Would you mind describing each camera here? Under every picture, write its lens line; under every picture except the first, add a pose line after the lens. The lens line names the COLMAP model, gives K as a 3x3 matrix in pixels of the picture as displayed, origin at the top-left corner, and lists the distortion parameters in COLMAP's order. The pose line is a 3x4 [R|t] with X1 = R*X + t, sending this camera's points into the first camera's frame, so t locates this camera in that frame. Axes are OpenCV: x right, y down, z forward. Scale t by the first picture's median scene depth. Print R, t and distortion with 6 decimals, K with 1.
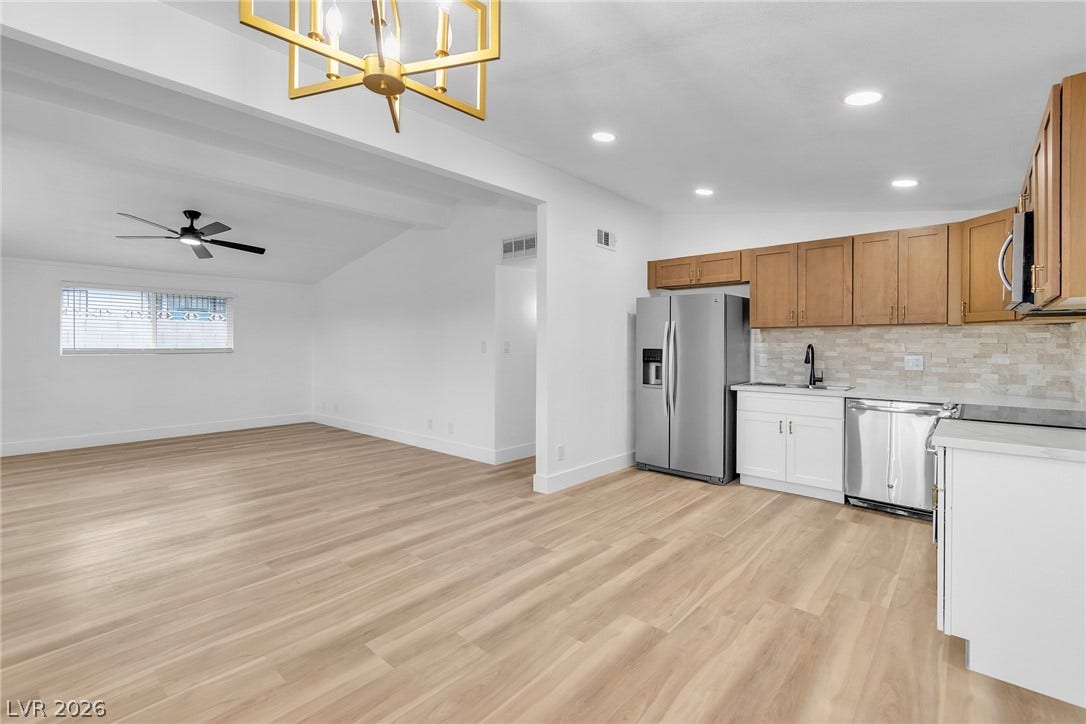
lens RADIAL K [[481.3, 0, 548.9], [0, 481.3, 352.2], [0, 0, 1]] dist [0.002723, -0.000329]
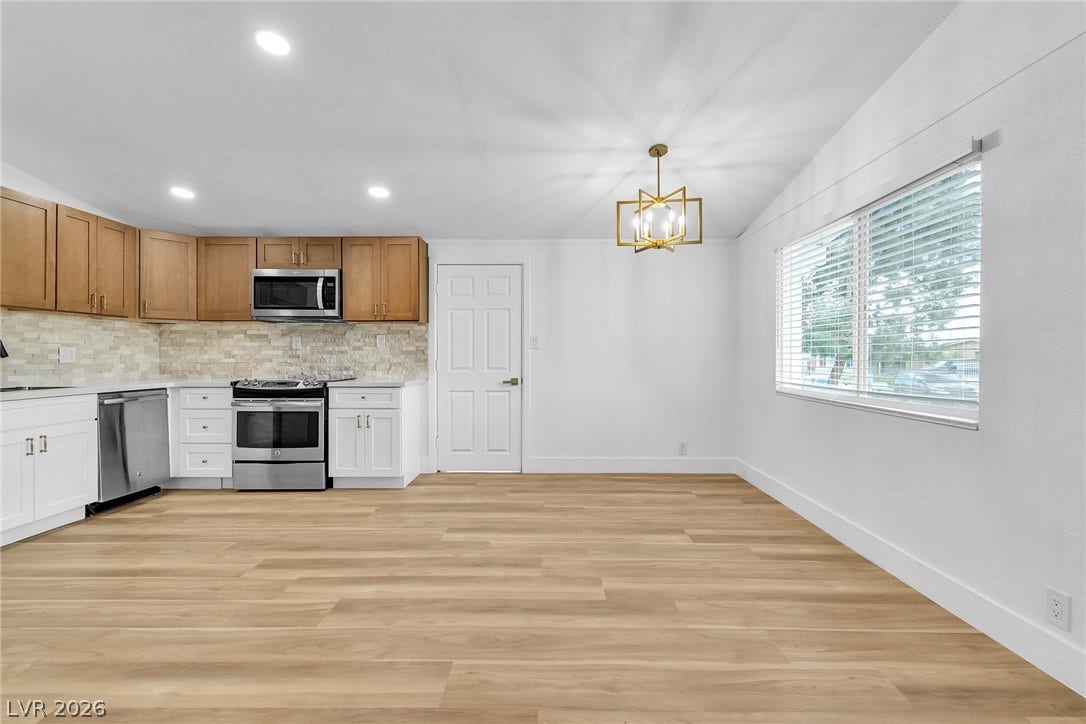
lens RADIAL K [[485.9, 0, 547.5], [0, 485.9, 358.7], [0, 0, 1]] dist [0.002637, -0.000964]
pose [[-0.656898, -0.007121, 0.753946, -0.532200], [0.008151, 0.999830, 0.016545, 0.020011], [-0.753936, 0.017014, -0.656728, 0.861471]]
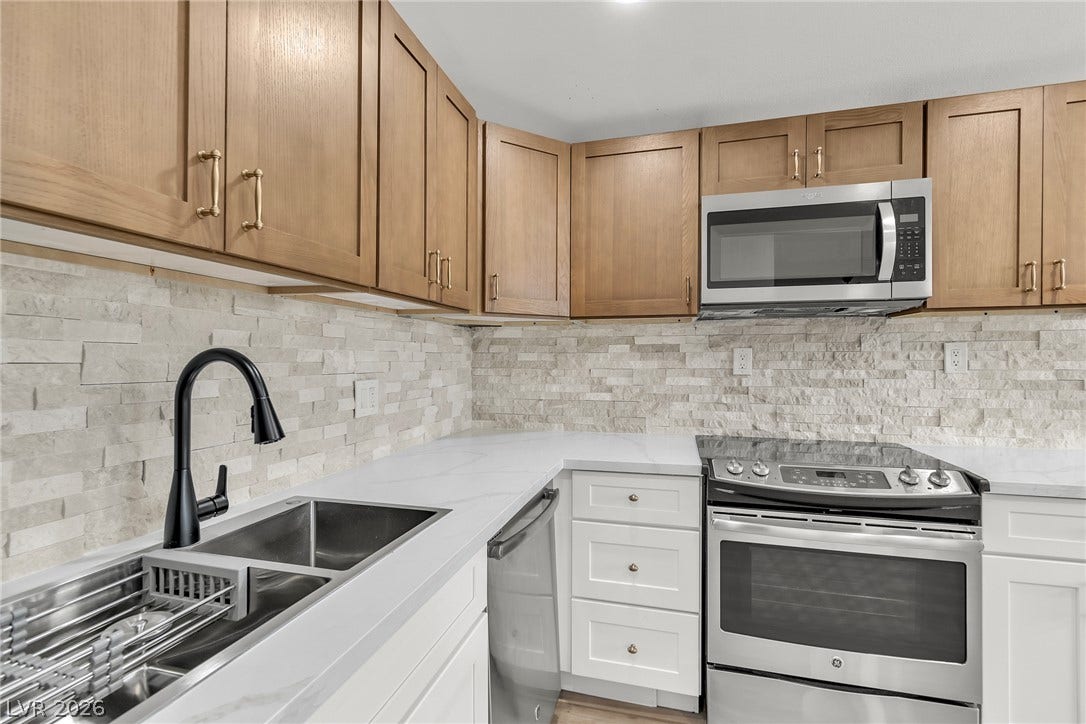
lens RADIAL K [[482.0, 0, 548.2], [0, 482.0, 359.7], [0, 0, 1]] dist [0.000521, -0.000110]
pose [[-0.445003, -0.003167, 0.895523, 0.296727], [0.012989, 0.999866, 0.009991, -0.012023], [-0.895435, 0.016078, -0.444902, 0.980023]]
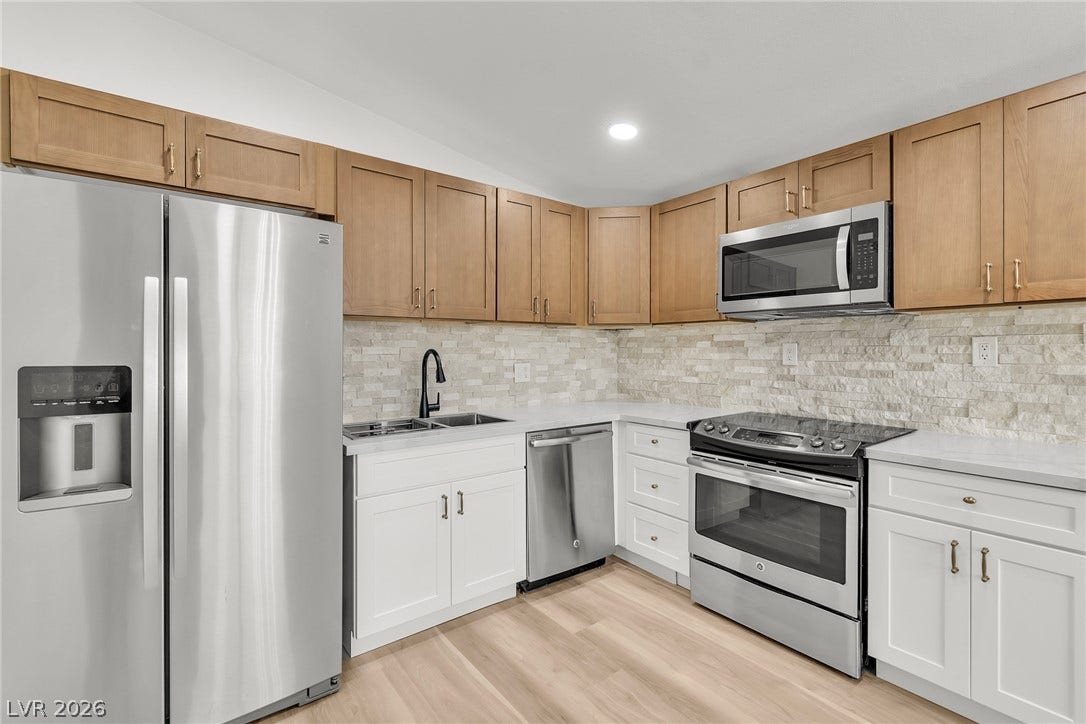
lens RADIAL K [[481.3, 0, 548.9], [0, 481.3, 352.2], [0, 0, 1]] dist [0.002723, -0.000329]
pose [[0.187535, -0.006536, 0.982236, -0.010532], [0.016959, 0.999850, 0.003415, -0.012576], [-0.982112, 0.016017, 0.187618, 0.758729]]
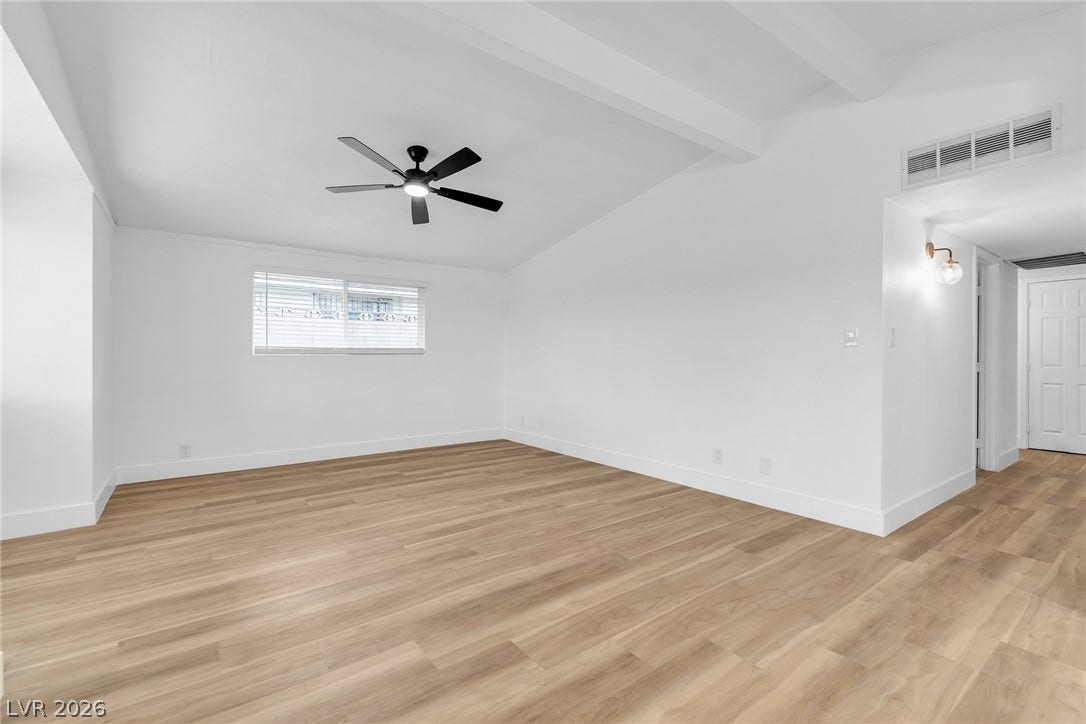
lens RADIAL K [[475.6, 0, 550.1], [0, 475.6, 358.1], [0, 0, 1]] dist [0.001798, -0.000018]
pose [[0.979152, 0.000037, -0.203128, -0.466119], [-0.002300, 0.999938, -0.010906, 0.027454], [0.203115, 0.011146, 0.979091, 0.408179]]
